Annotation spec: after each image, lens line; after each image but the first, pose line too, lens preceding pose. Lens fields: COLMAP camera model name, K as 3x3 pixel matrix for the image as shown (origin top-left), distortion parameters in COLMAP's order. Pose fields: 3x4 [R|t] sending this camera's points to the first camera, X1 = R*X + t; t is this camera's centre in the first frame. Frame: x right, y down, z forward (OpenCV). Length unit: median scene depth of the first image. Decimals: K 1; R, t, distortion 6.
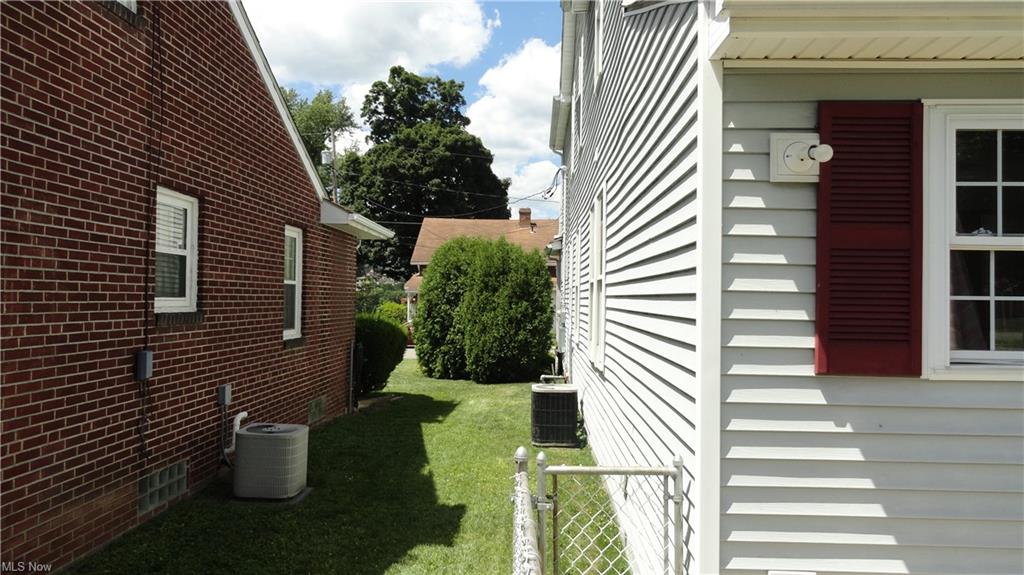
lens RADIAL K [[703.7, 0, 513.5], [0, 703.7, 287.8], [0, 0, 1]] dist [-0.009424, 0.013712]
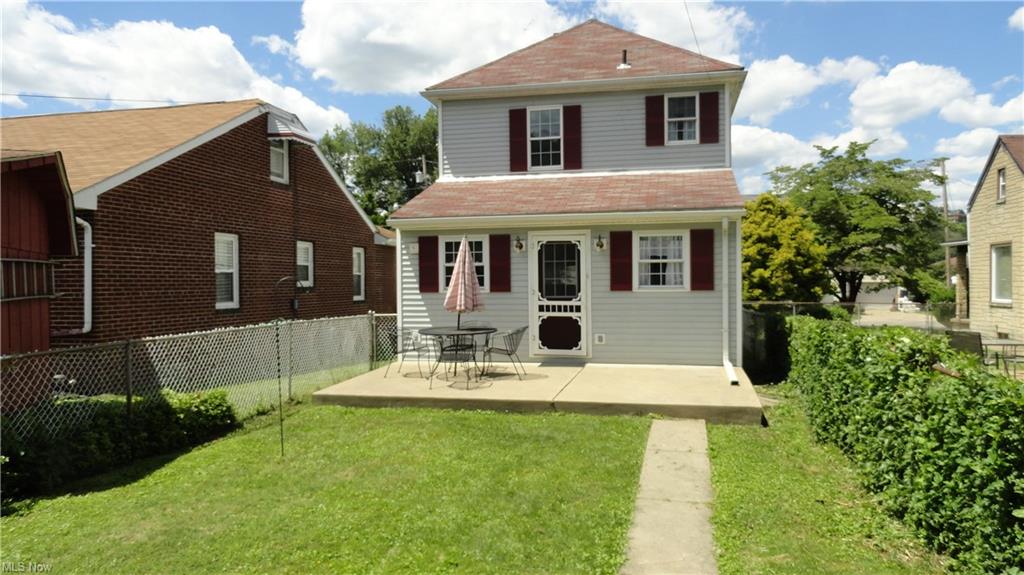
lens RADIAL K [[703.7, 0, 511.1], [0, 703.7, 288.7], [0, 0, 1]] dist [-0.009424, 0.013712]
pose [[0.981736, -0.018482, -0.189349, 0.097636], [0.023158, 0.999478, 0.022514, 0.000063], [0.188834, -0.026488, 0.981652, -0.181693]]
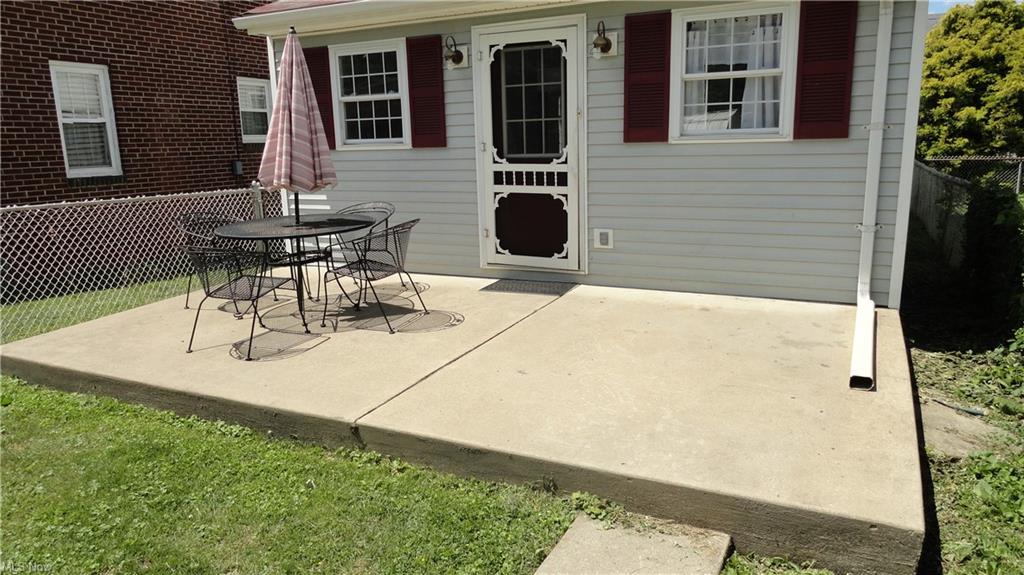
lens RADIAL K [[703.7, 0, 511.8], [0, 703.7, 288.4], [0, 0, 1]] dist [-0.009424, 0.013712]
pose [[0.914829, 0.050728, -0.400642, 0.115568], [0.040844, 0.975370, 0.216761, 0.004272], [0.401770, -0.214663, 0.890225, -0.065081]]
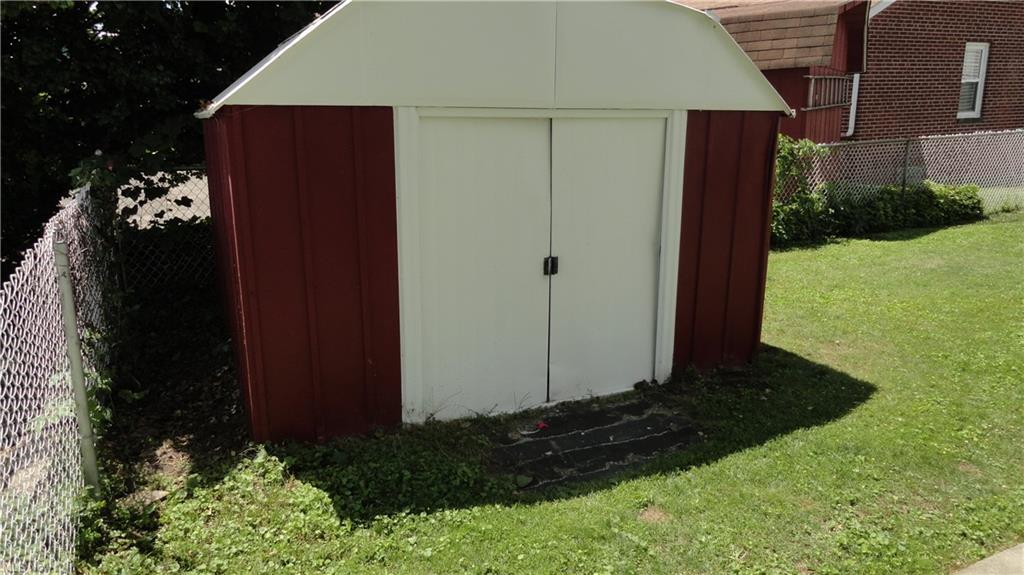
lens RADIAL K [[703.7, 0, 511.5], [0, 703.7, 287.1], [0, 0, 1]] dist [-0.009424, 0.013712]
pose [[0.456338, 0.194133, -0.868371, 0.114284], [0.045825, 0.969487, 0.240820, 0.000663], [0.888626, -0.149689, 0.433518, -0.233255]]
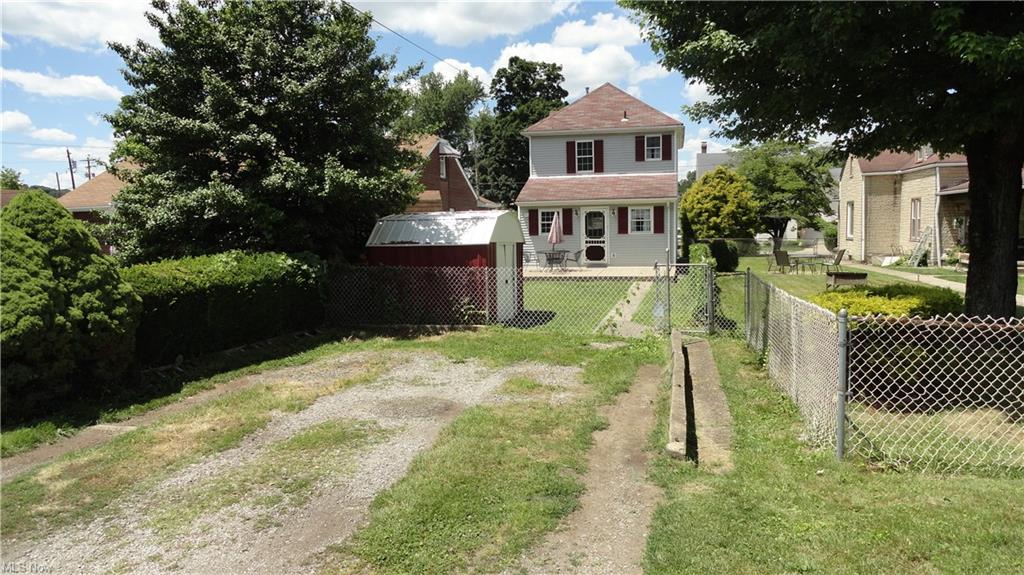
lens RADIAL K [[703.7, 0, 508.3], [0, 703.7, 287.9], [0, 0, 1]] dist [-0.009424, 0.013712]
pose [[0.979682, -0.013743, -0.200085, 0.109279], [0.035424, 0.993821, 0.105189, -0.010679], [0.197403, -0.110139, 0.974116, -0.463099]]
